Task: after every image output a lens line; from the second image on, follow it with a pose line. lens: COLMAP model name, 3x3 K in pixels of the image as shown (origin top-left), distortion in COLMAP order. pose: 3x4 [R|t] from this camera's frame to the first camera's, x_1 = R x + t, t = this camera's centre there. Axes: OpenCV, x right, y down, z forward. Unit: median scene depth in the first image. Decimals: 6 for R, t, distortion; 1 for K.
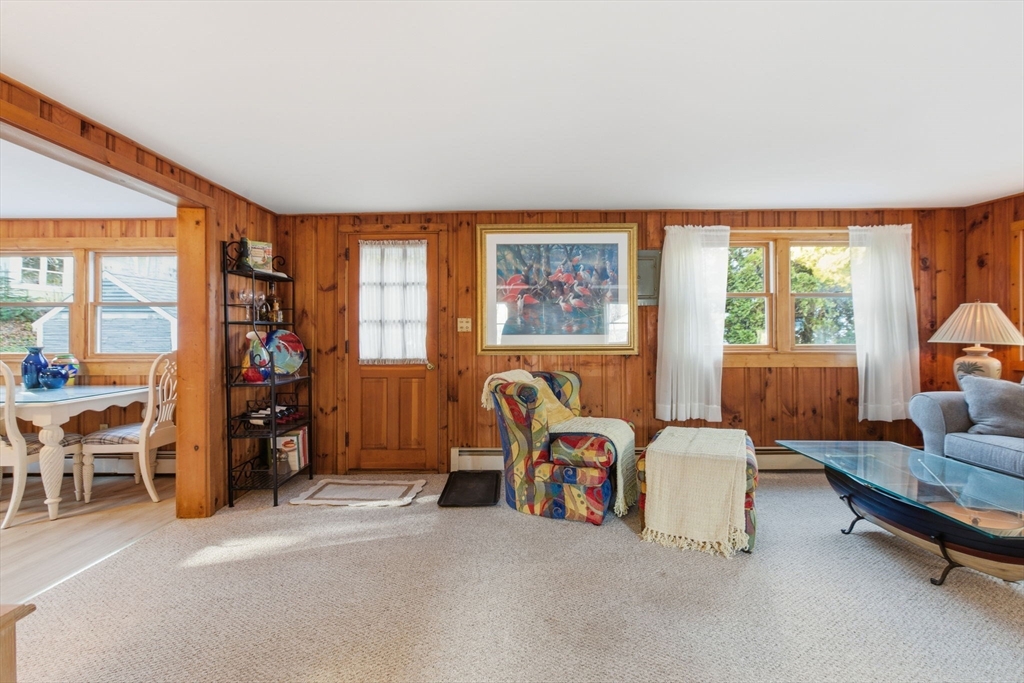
lens RADIAL K [[459.8, 0, 512.0], [0, 459.8, 341.5], [0, 0, 1]] dist [-0.015749, -0.000234]
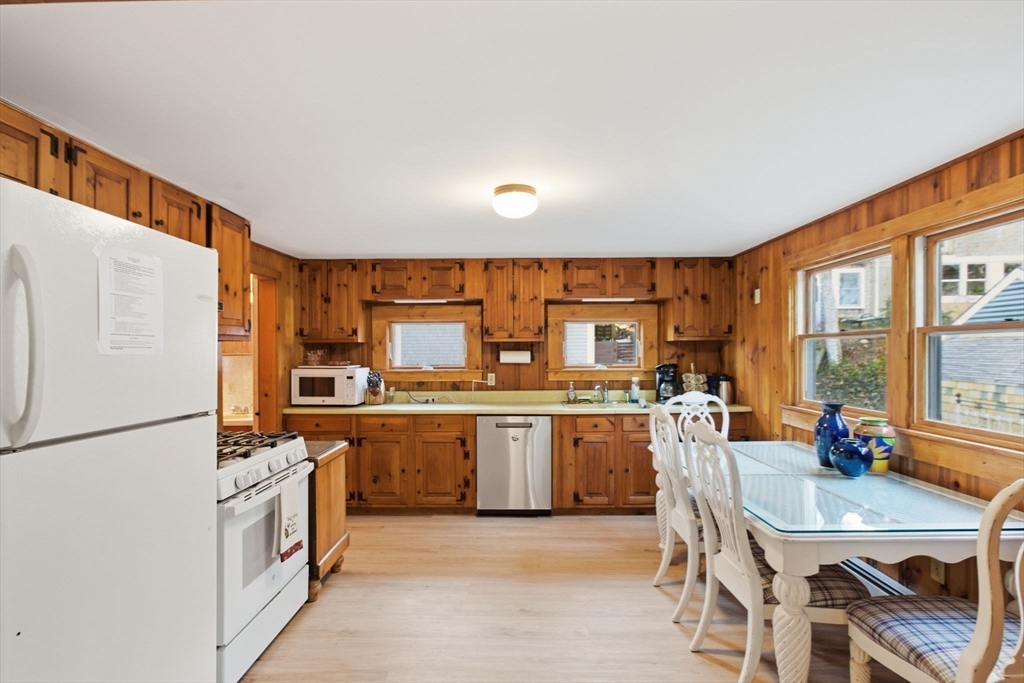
lens RADIAL K [[483.1, 0, 511.6], [0, 483.1, 350.9], [0, 0, 1]] dist [0.000820, 0.000124]
pose [[-0.006472, -0.000702, -0.999979, -0.343592], [-0.001527, 0.999999, -0.000692, -0.058929], [0.999978, 0.001523, -0.006473, 0.522739]]
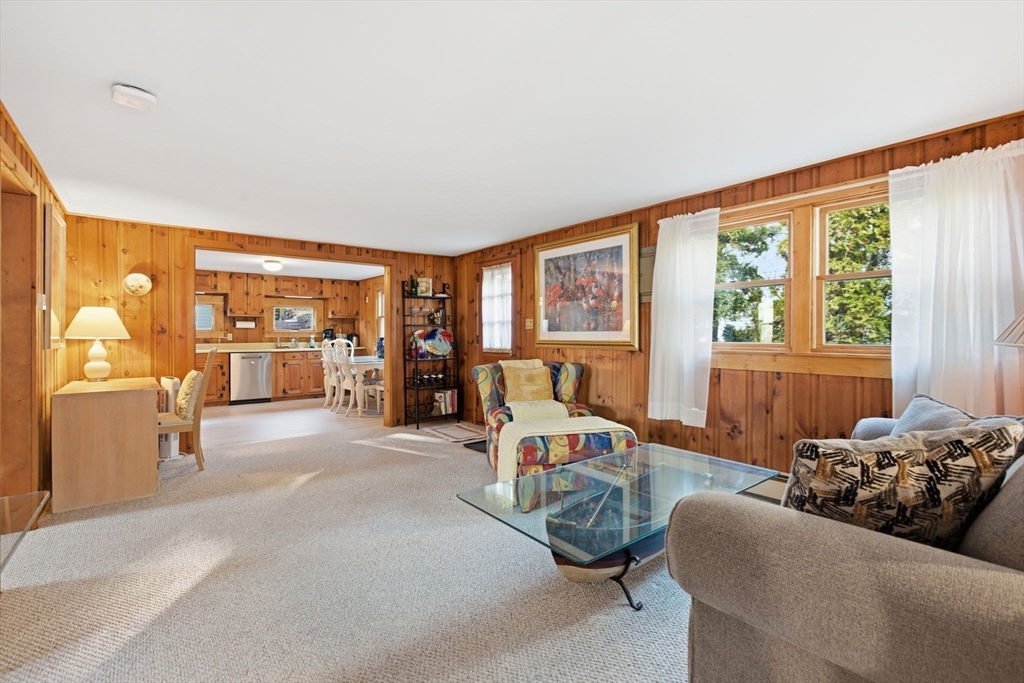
lens RADIAL K [[459.8, 0, 512.0], [0, 459.8, 341.5], [0, 0, 1]] dist [-0.015749, -0.000234]
pose [[0.633906, 0.015963, -0.773245, 0.885258], [-0.005170, 0.999852, 0.016403, -0.007284], [0.773393, -0.006400, 0.633895, 0.133883]]
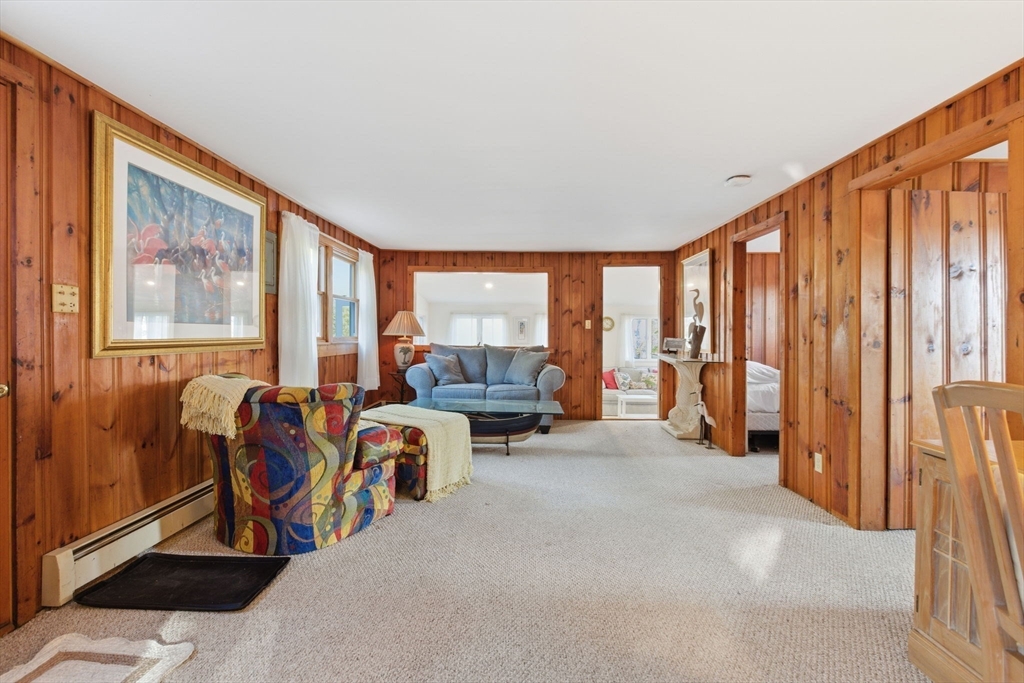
lens RADIAL K [[459.8, 0, 512.0], [0, 459.8, 341.5], [0, 0, 1]] dist [-0.015749, -0.000234]
pose [[0.013567, -0.013912, 0.999811, -0.593430], [-0.001008, 0.999903, 0.013927, 0.002392], [-0.999907, -0.001197, 0.013552, 0.516391]]
